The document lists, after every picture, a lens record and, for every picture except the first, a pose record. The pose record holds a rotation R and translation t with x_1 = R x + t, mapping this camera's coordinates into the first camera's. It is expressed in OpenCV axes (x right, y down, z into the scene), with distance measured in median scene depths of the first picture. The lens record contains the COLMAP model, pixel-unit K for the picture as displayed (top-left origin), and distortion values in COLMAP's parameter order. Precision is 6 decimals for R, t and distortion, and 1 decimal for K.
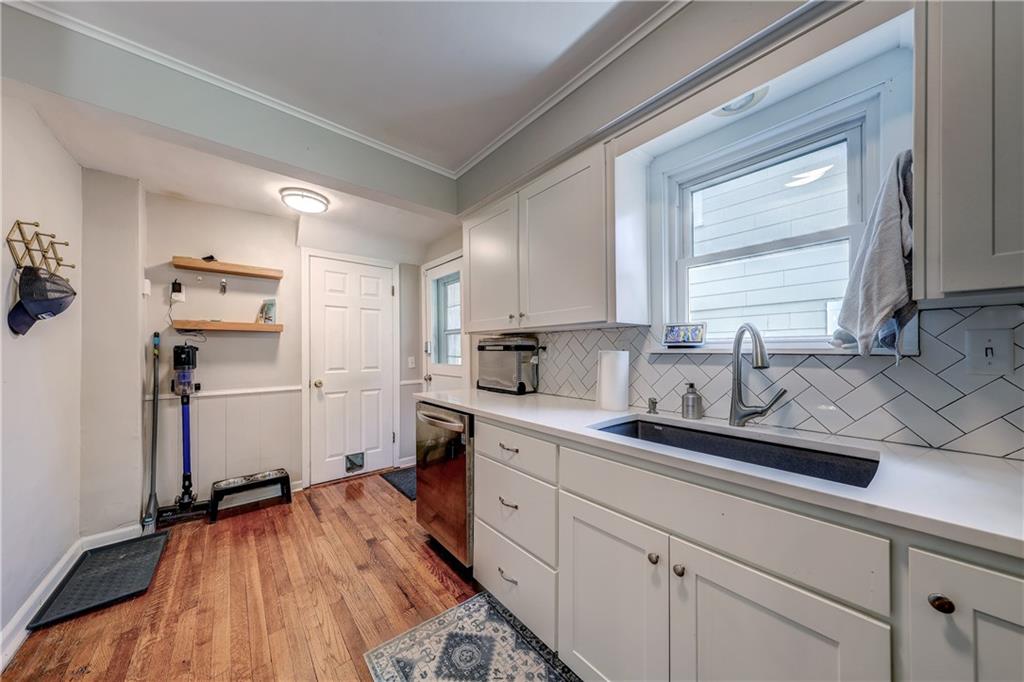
lens RADIAL K [[335.1, 0, 535.8], [0, 335.1, 350.9], [0, 0, 1]] dist [0.000210, 0.000030]
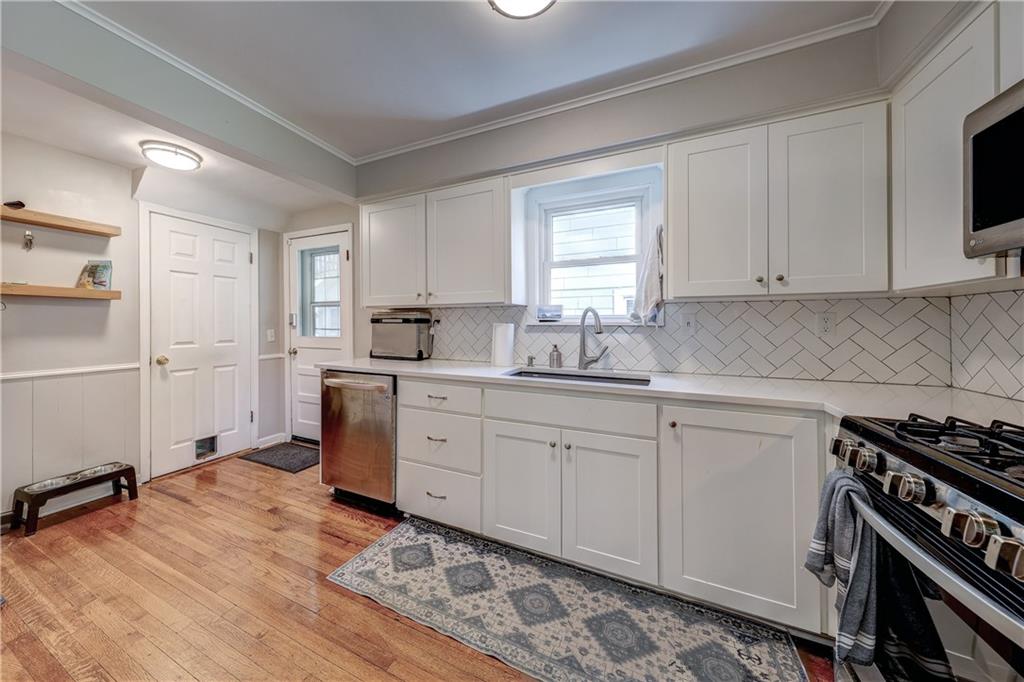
lens RADIAL K [[327.5, 0, 509.8], [0, 327.5, 324.1], [0, 0, 1]] dist [0.000865, 0.000128]
pose [[0.913449, 0.003851, 0.406936, -0.227910], [-0.003141, 0.999992, -0.002413, 0.004652], [-0.406942, 0.000926, 0.913454, -0.188160]]
